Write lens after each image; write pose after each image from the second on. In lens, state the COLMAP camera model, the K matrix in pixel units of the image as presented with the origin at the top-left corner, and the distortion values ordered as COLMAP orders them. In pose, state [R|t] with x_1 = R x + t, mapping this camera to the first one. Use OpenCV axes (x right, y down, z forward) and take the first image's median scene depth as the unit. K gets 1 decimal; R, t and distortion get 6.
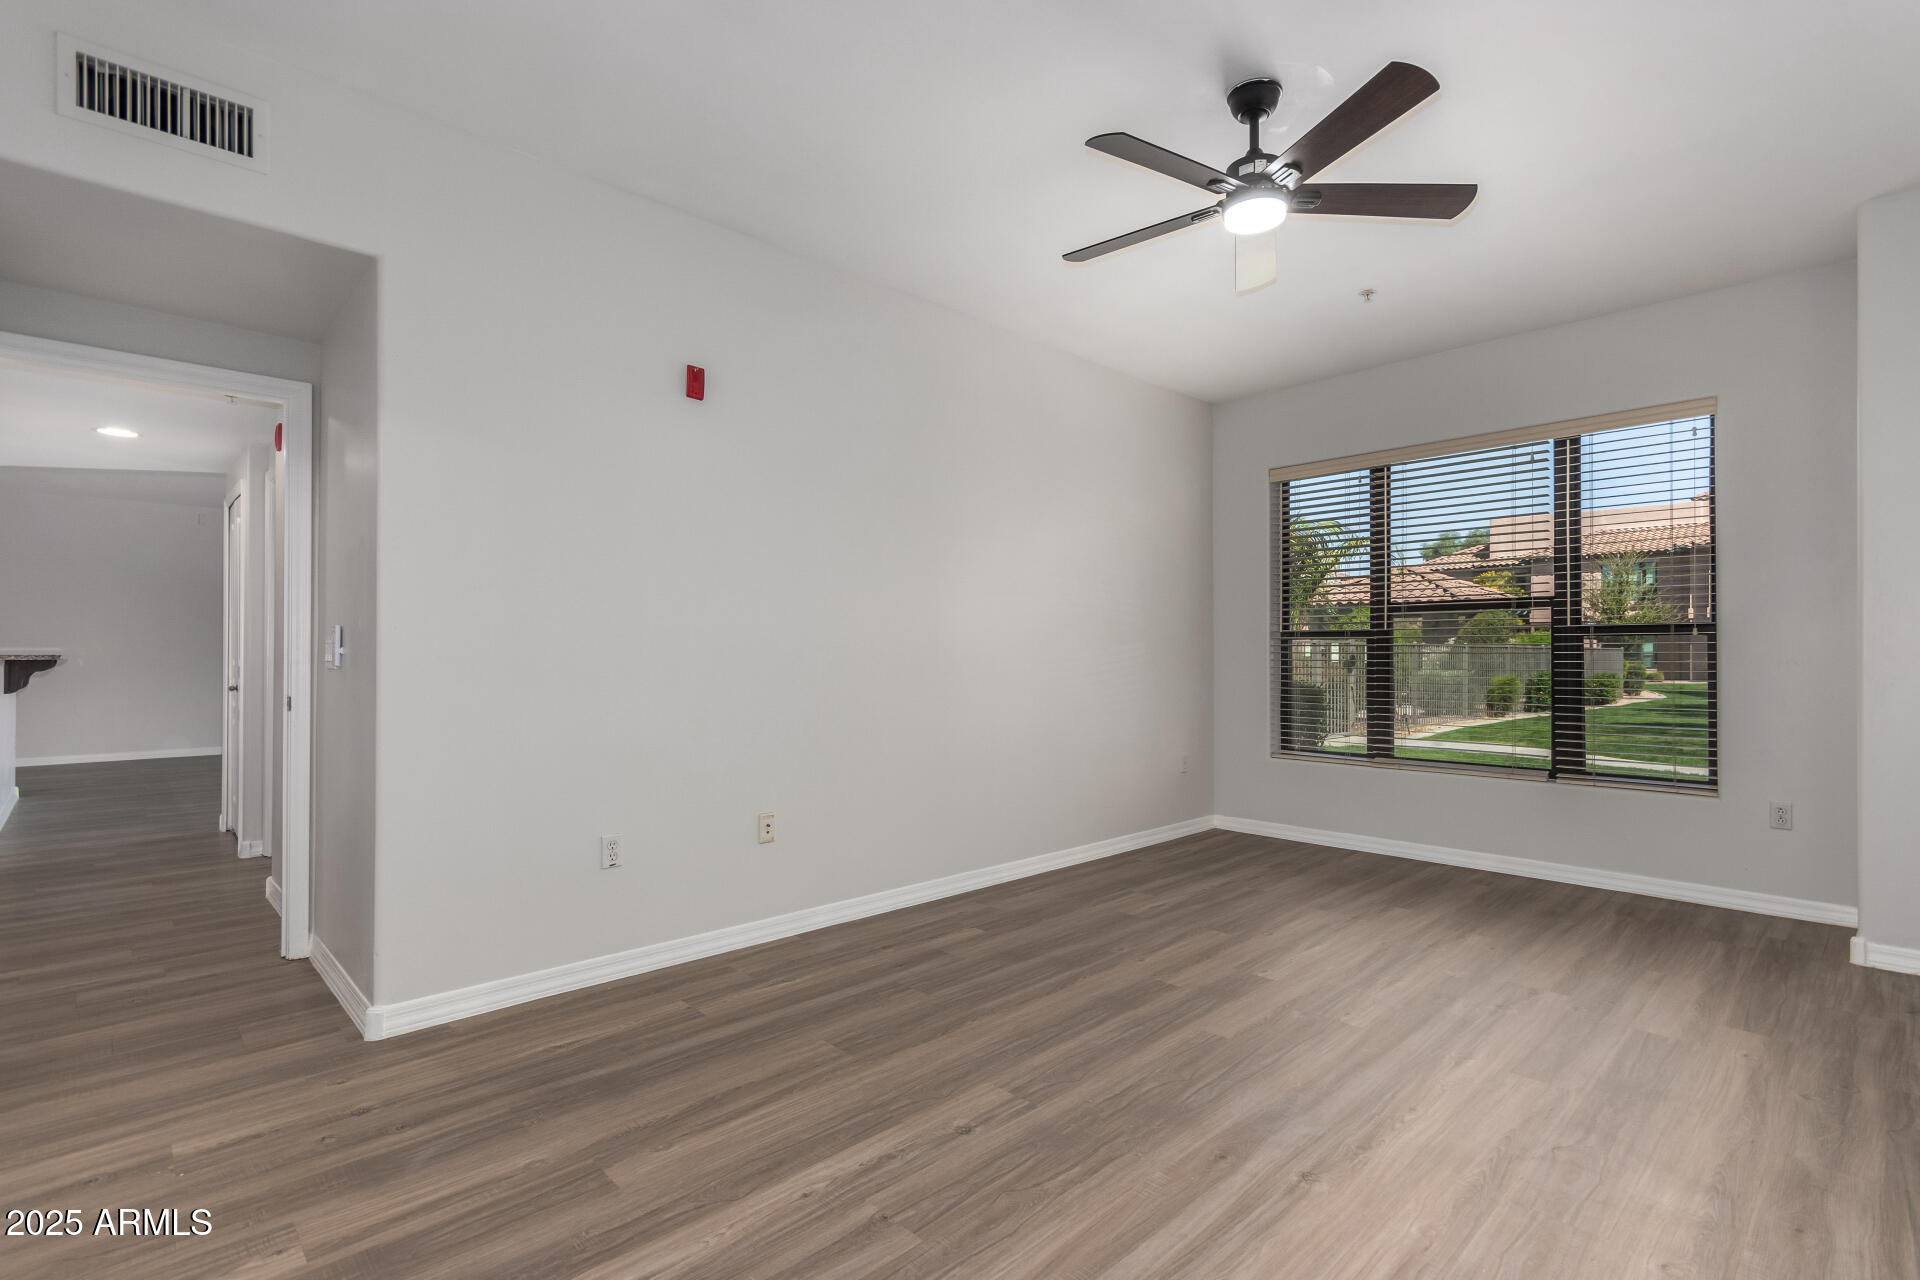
lens RADIAL K [[887.2, 0, 955.4], [0, 887.2, 646.9], [0, 0, 1]] dist [-0.000156, -0.001124]
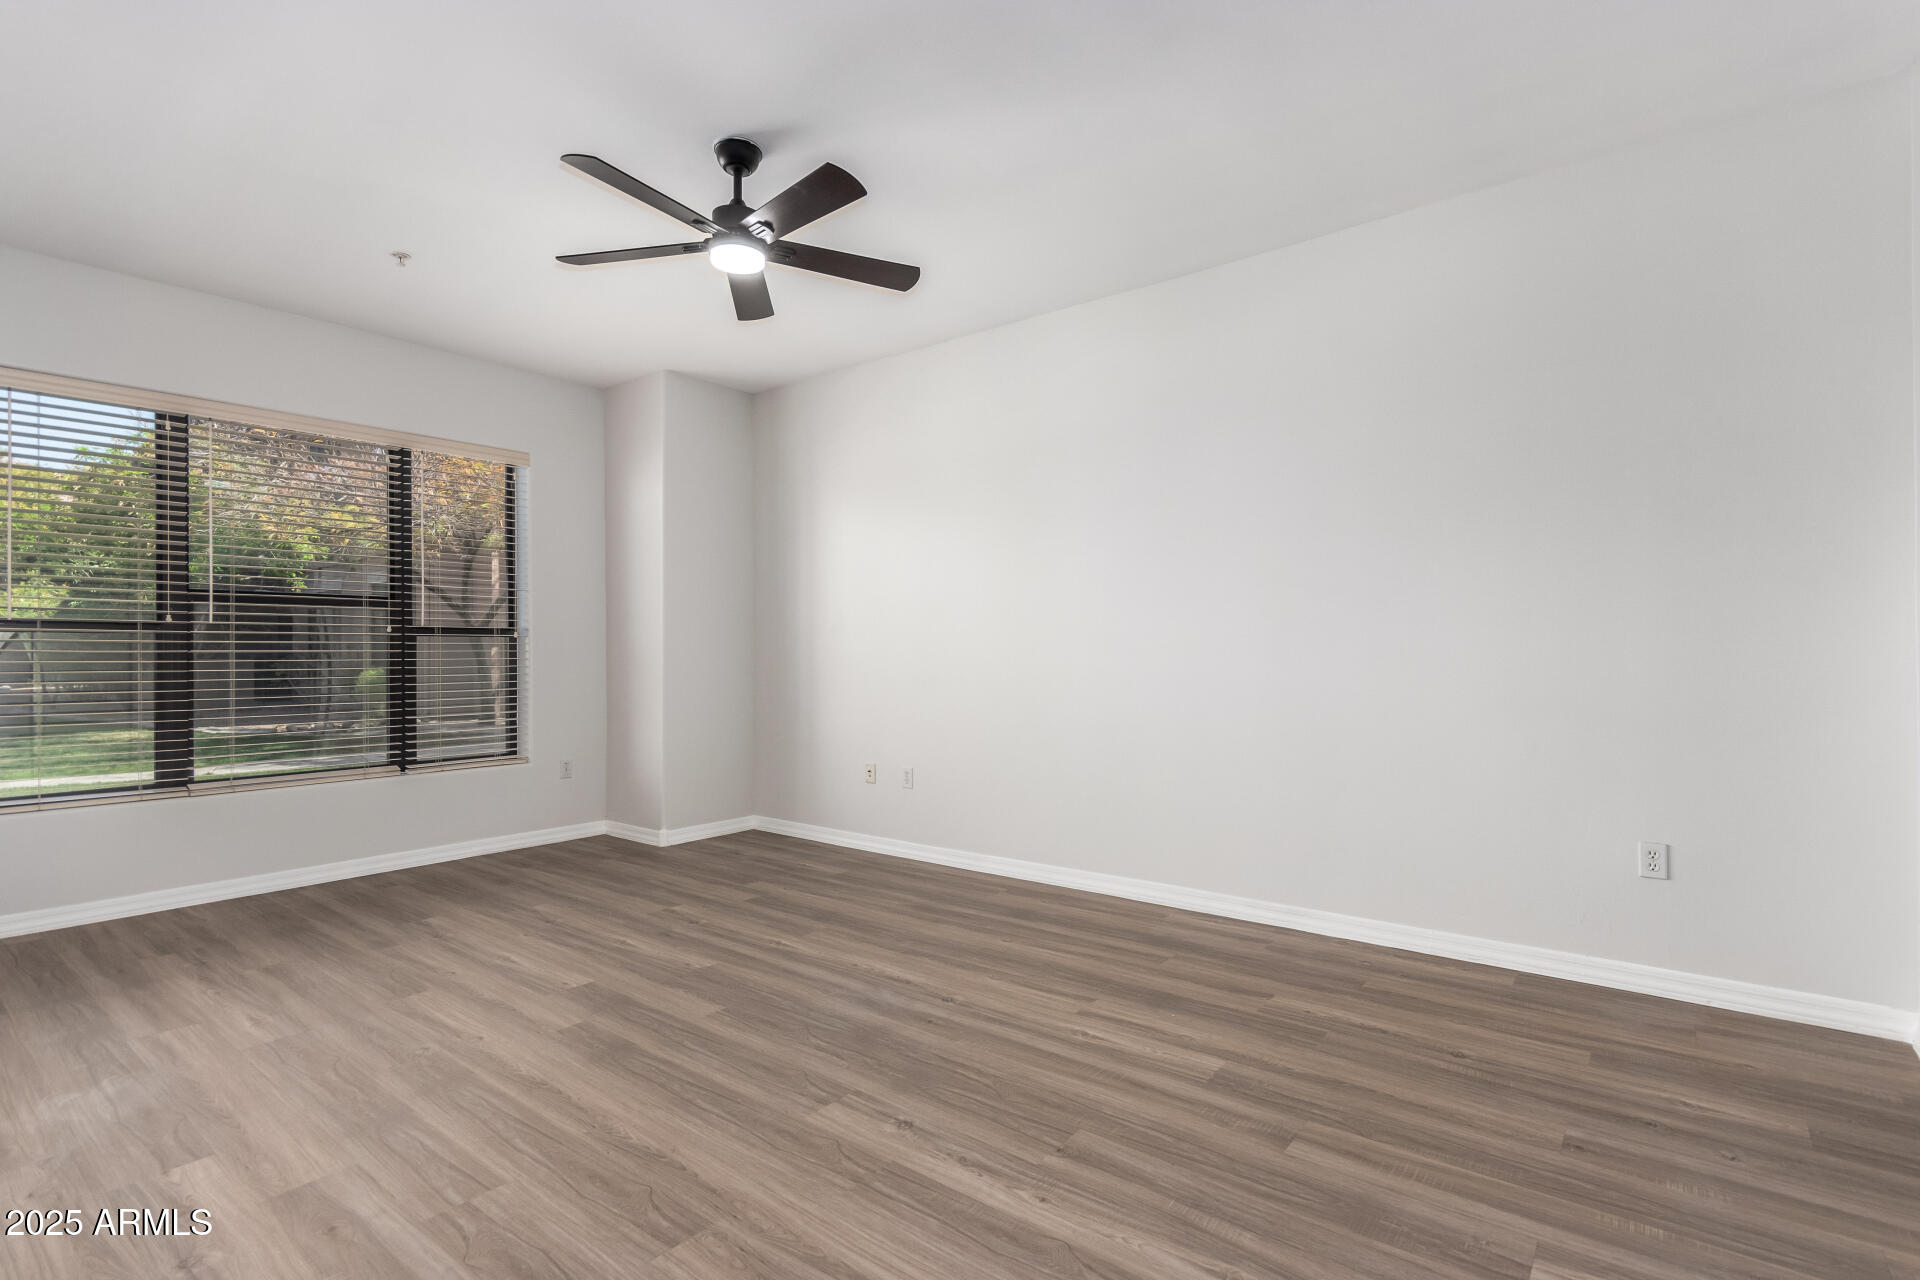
lens RADIAL K [[887.2, 0, 957.3], [0, 887.2, 644.9], [0, 0, 1]] dist [-0.000156, -0.001124]
pose [[-0.123979, 0.008166, 0.992251, -0.686024], [-0.004210, 0.999953, -0.008755, 0.008325], [-0.992276, -0.005262, -0.123939, 0.736764]]
